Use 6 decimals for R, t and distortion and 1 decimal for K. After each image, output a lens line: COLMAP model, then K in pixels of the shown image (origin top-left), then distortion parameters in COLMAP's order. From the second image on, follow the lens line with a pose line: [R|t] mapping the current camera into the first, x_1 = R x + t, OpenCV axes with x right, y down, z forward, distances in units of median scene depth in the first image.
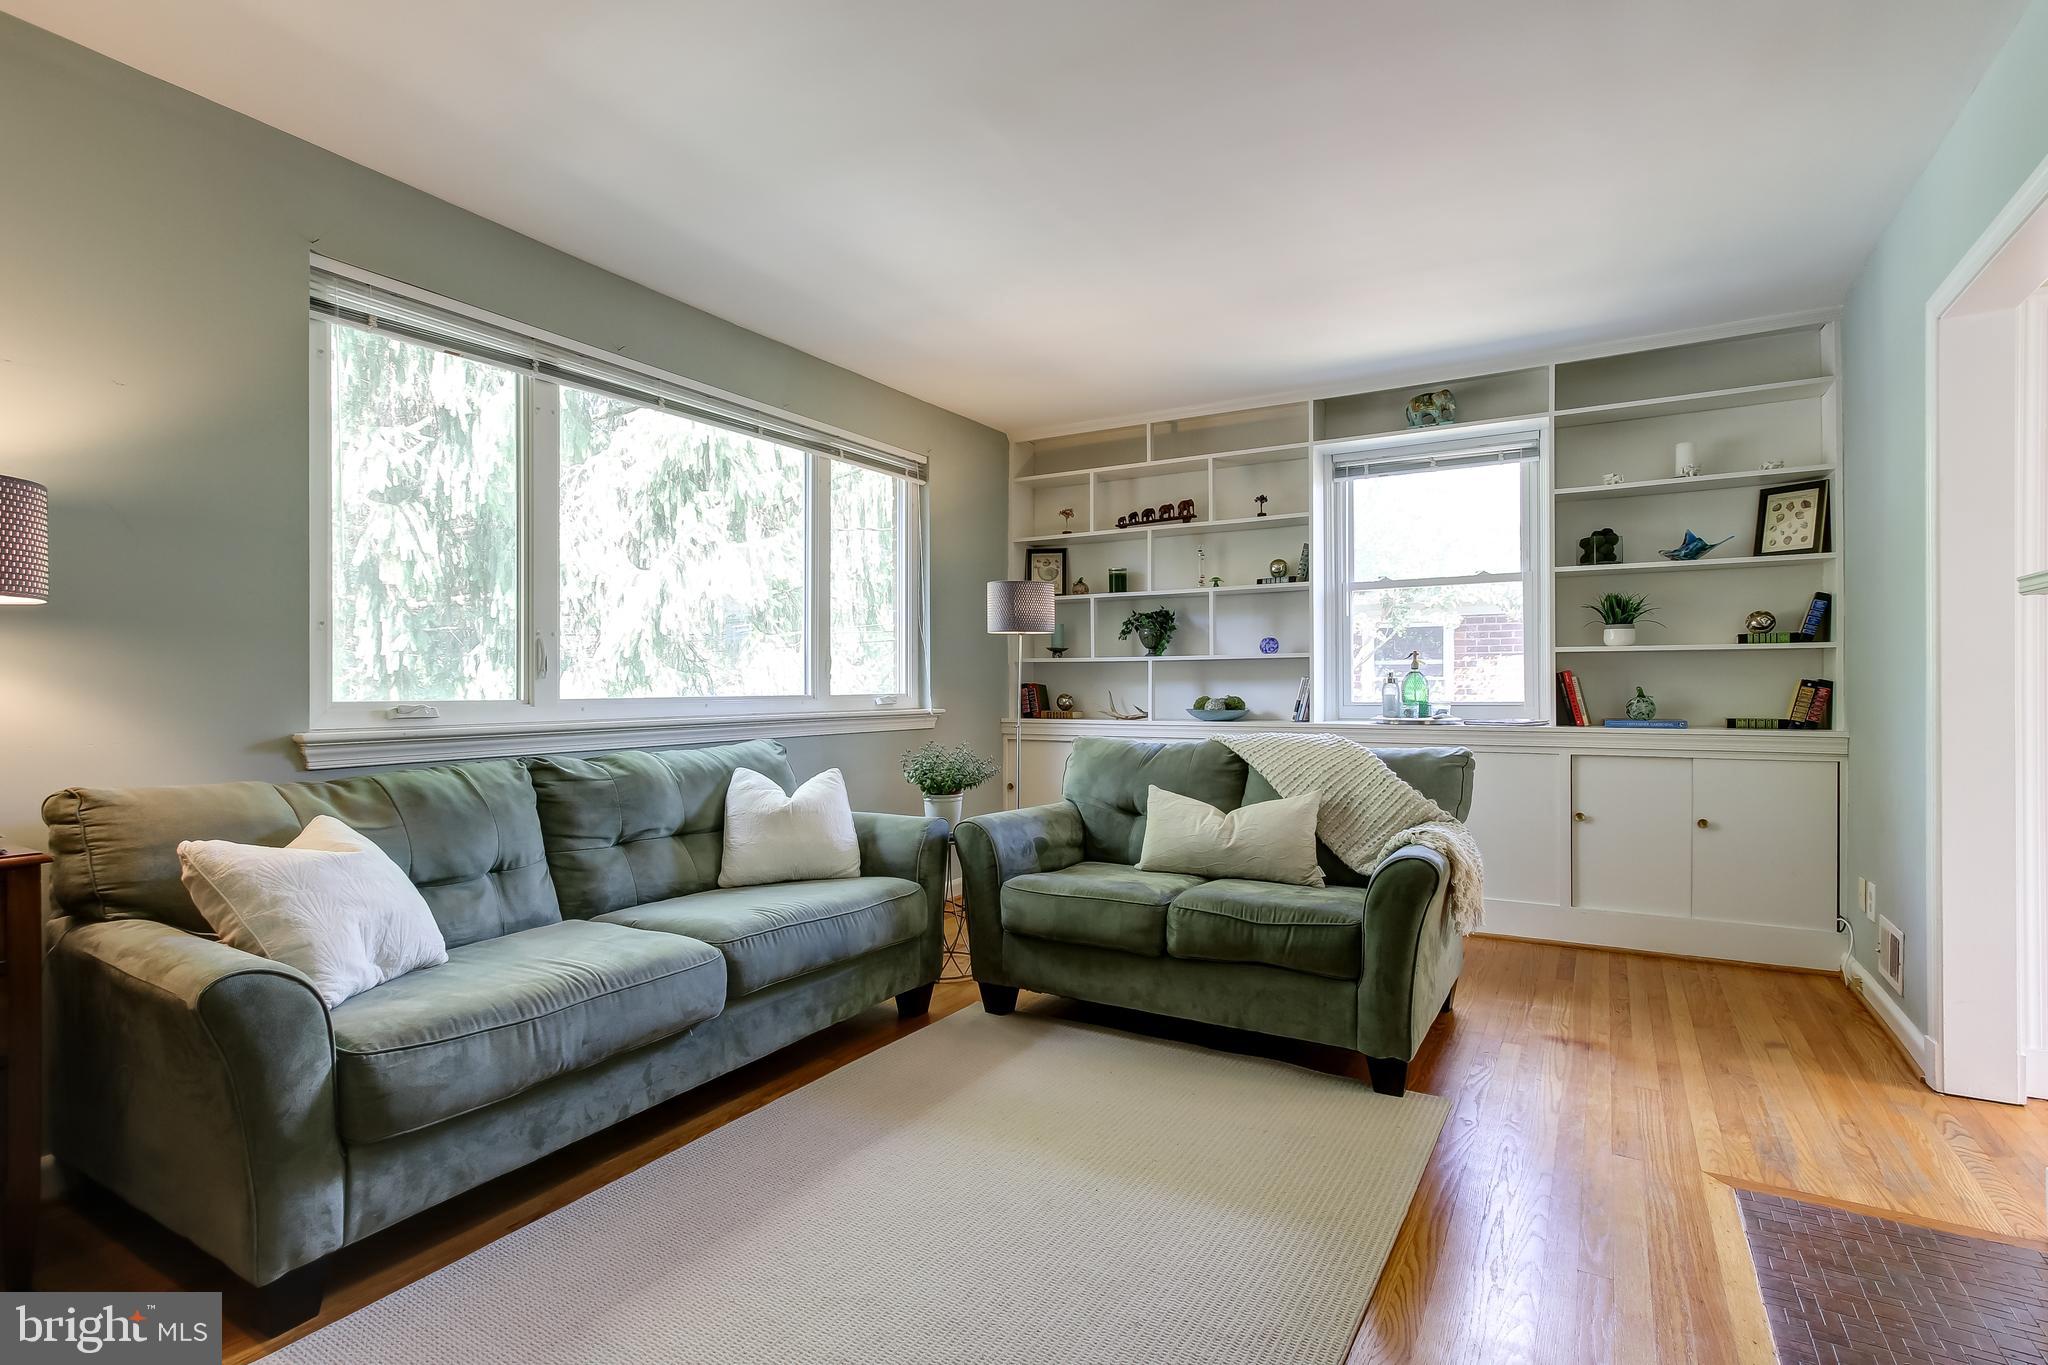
lens RADIAL K [[979.1, 0, 1014.5], [0, 979.1, 683.2], [0, 0, 1]] dist [0.001987, 0.004570]
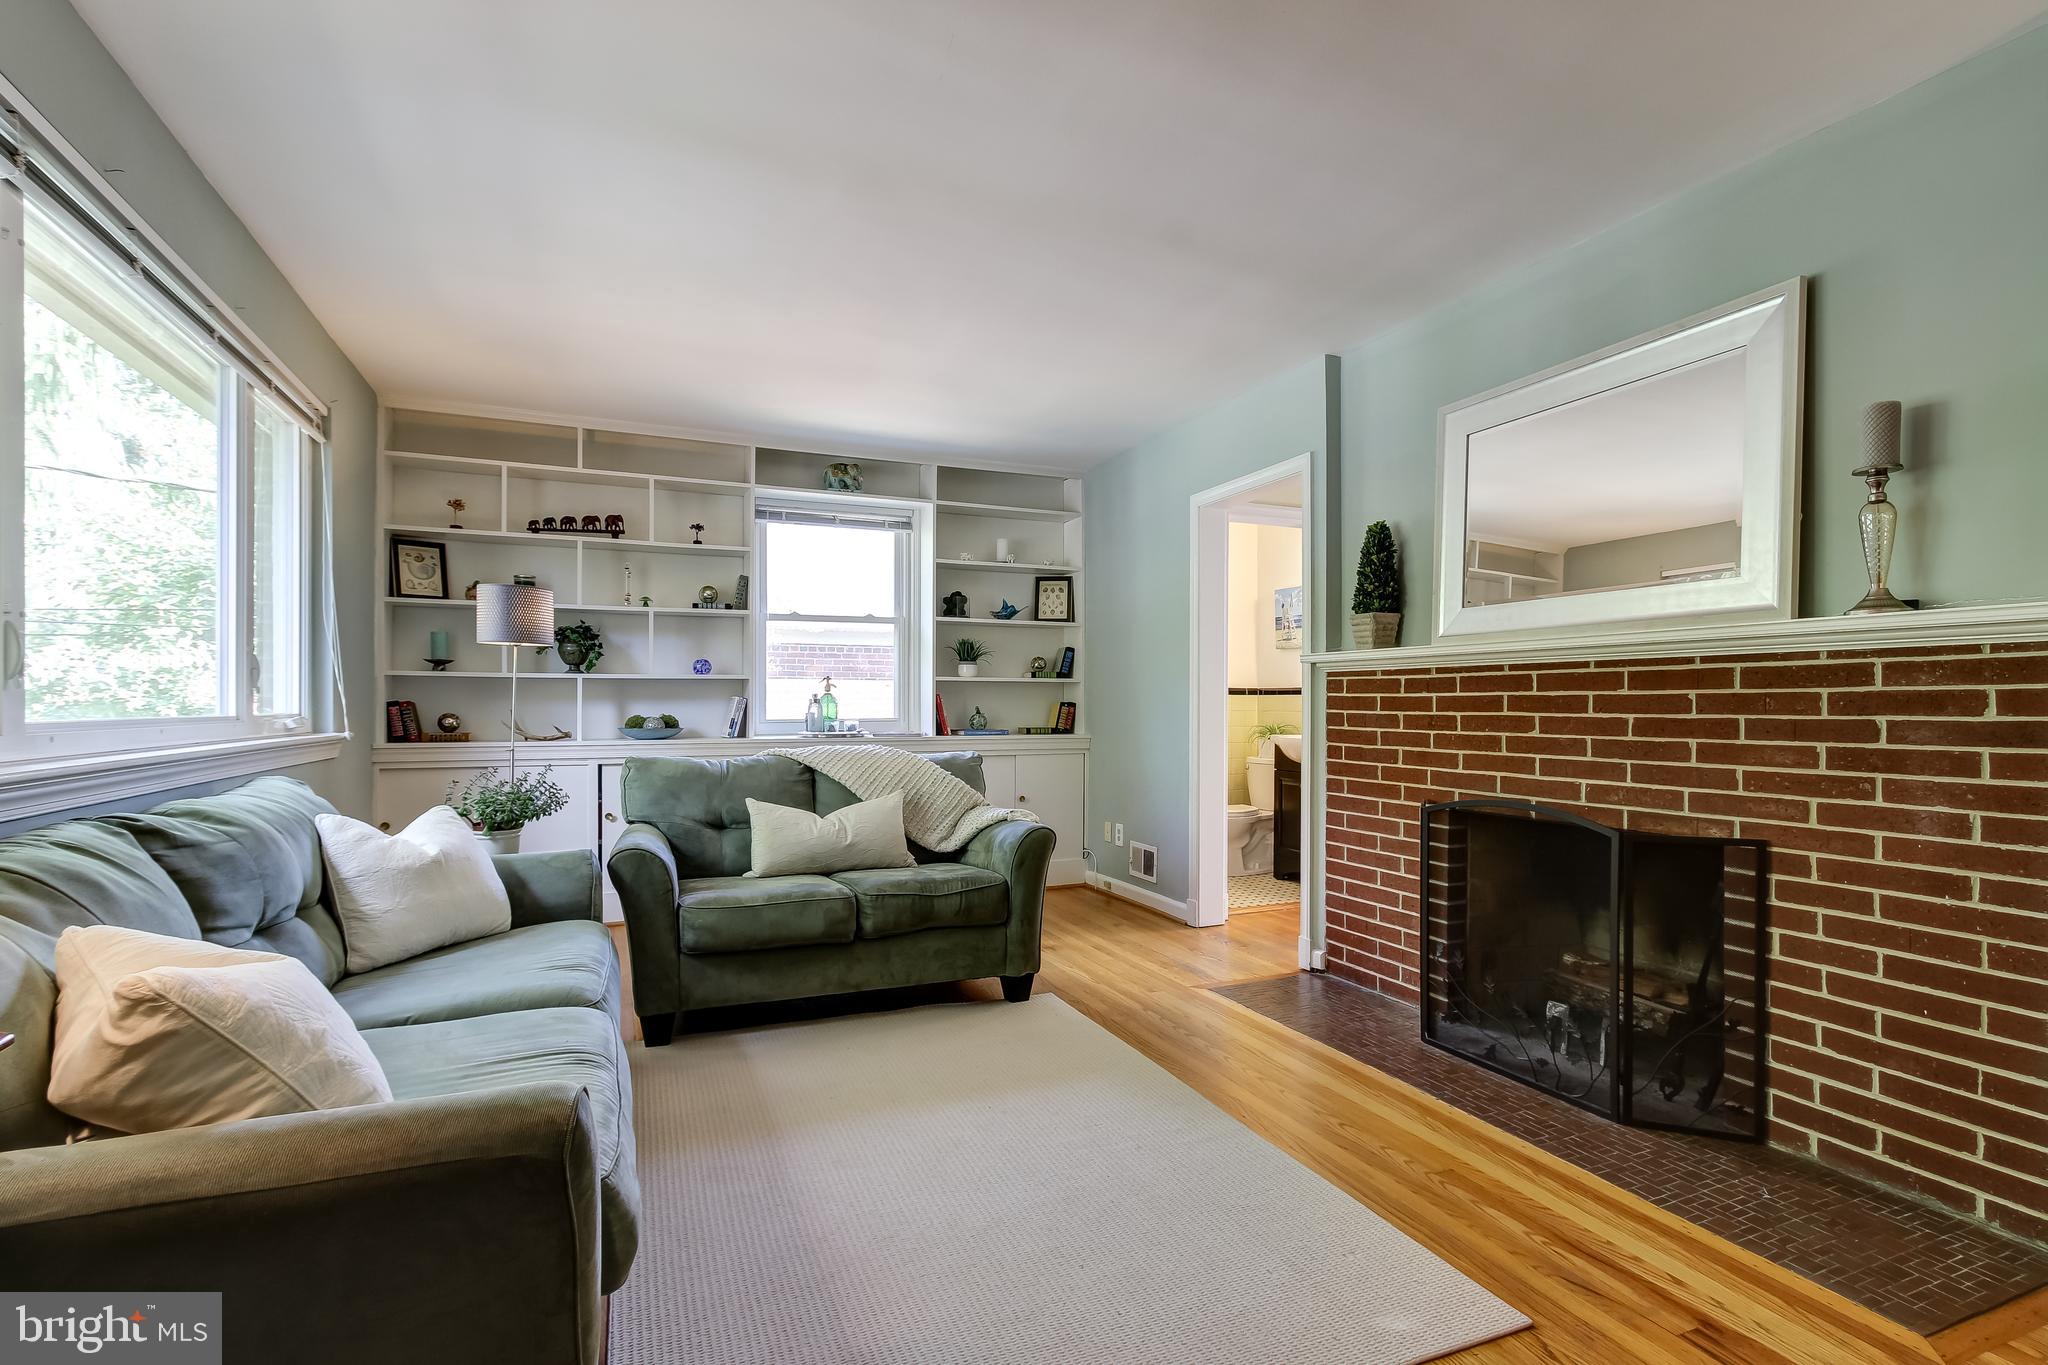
lens RADIAL K [[979.1, 0, 1013.8], [0, 979.1, 707.8], [0, 0, 1]] dist [0.001987, 0.004570]
pose [[0.595439, 0.000724, 0.803400, -0.467959], [-0.004989, 0.999984, 0.002796, 0.001472], [-0.803385, -0.005673, 0.595433, 0.120880]]
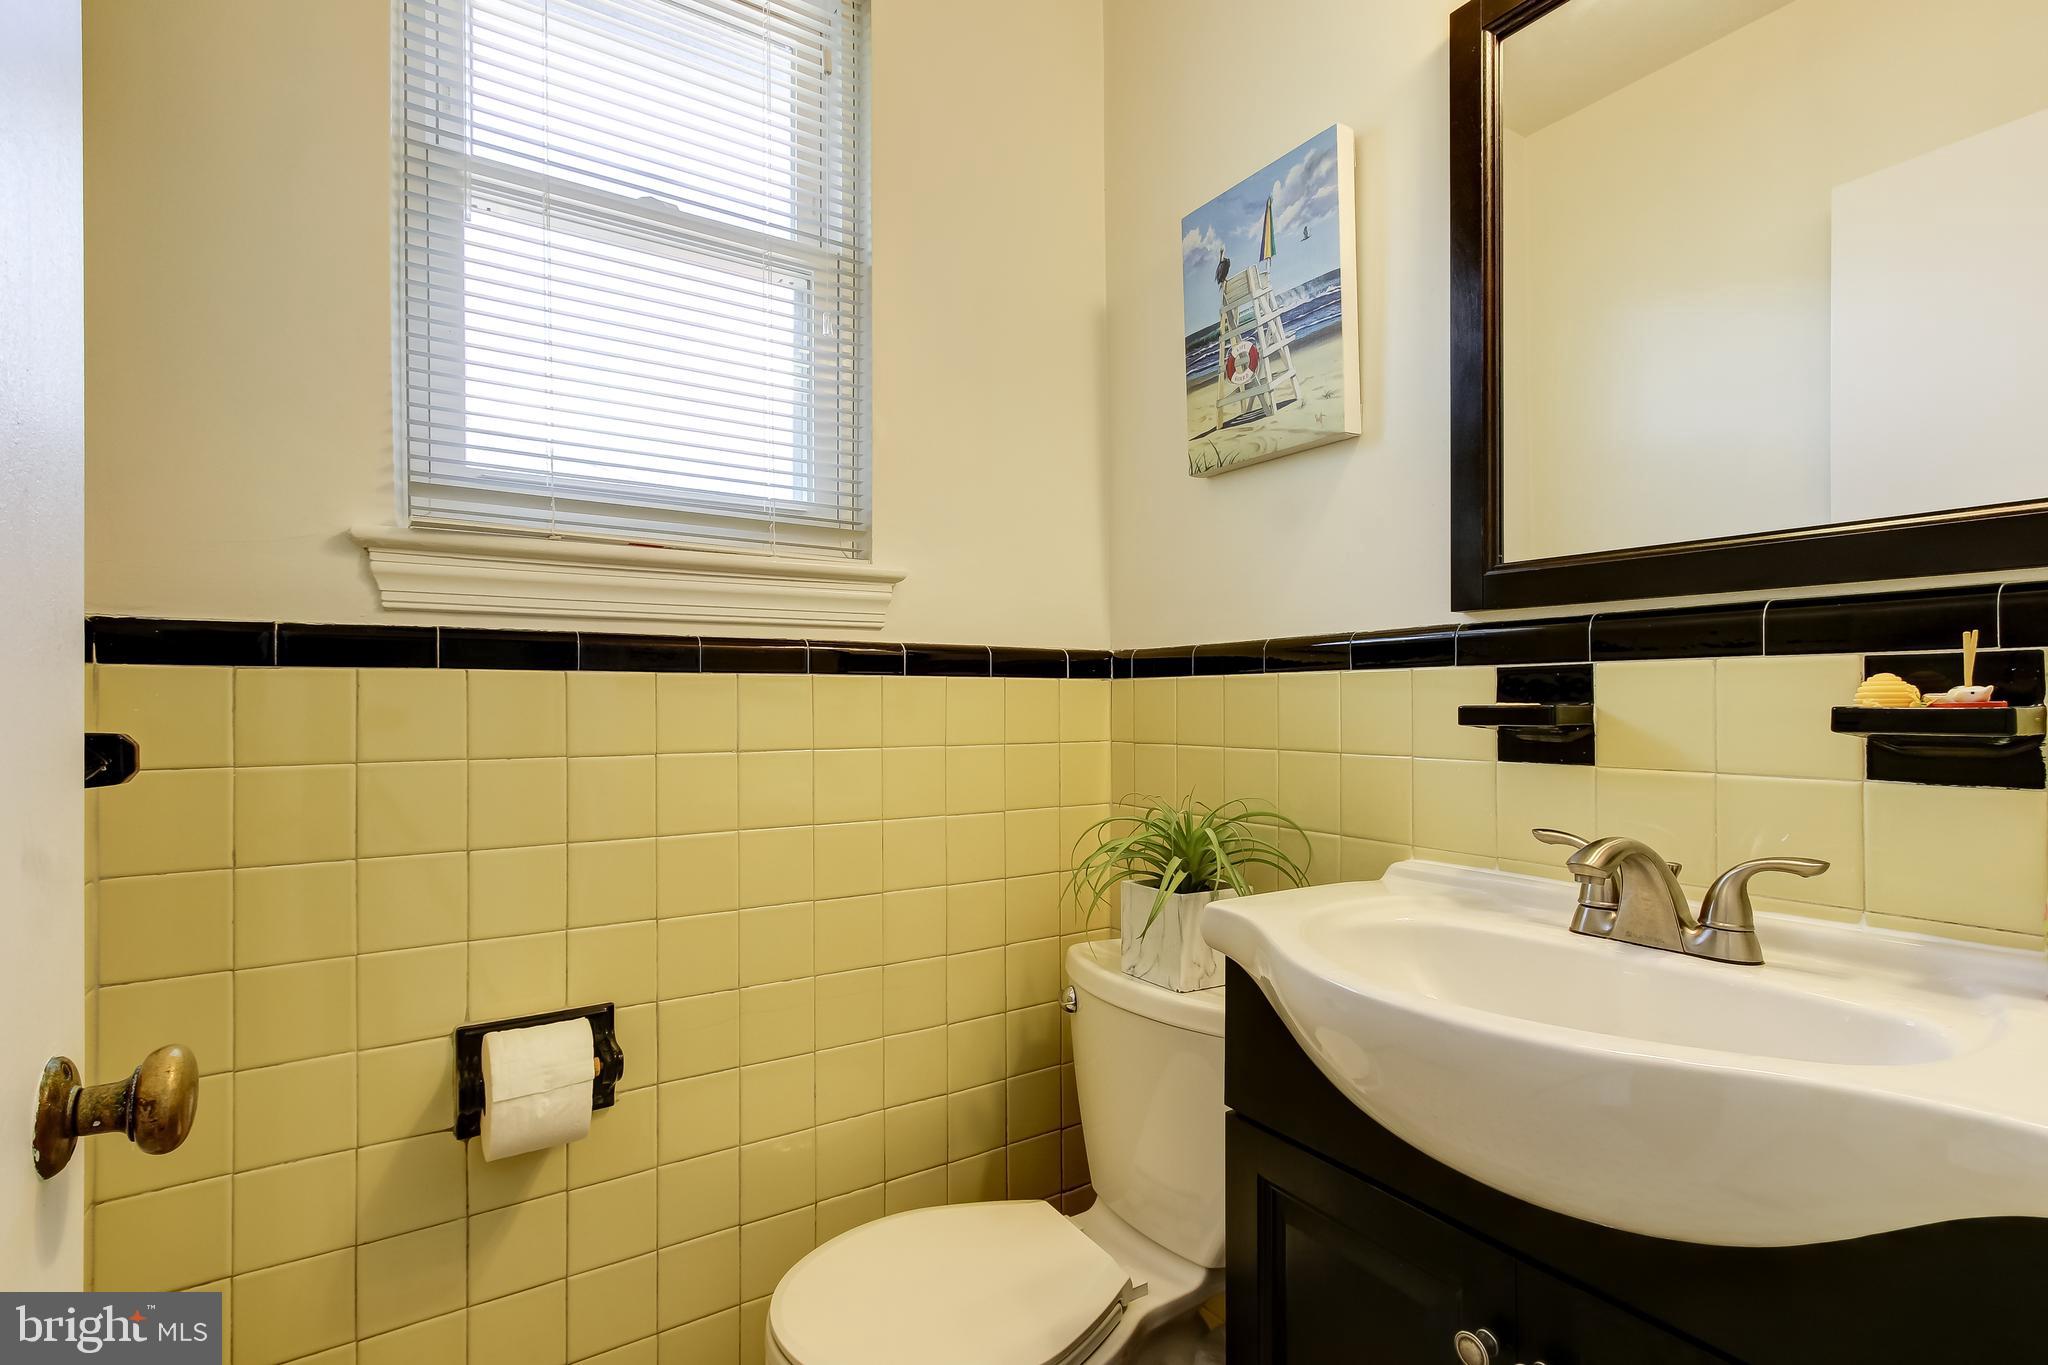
lens RADIAL K [[979.1, 0, 1027.1], [0, 979.1, 685.8], [0, 0, 1]] dist [0.001987, 0.004570]
pose [[0.418824, 0.005776, 0.908049, 0.696295], [0.005518, 0.999945, -0.008906, -0.010078], [-0.908051, 0.008741, 0.418769, 0.624531]]
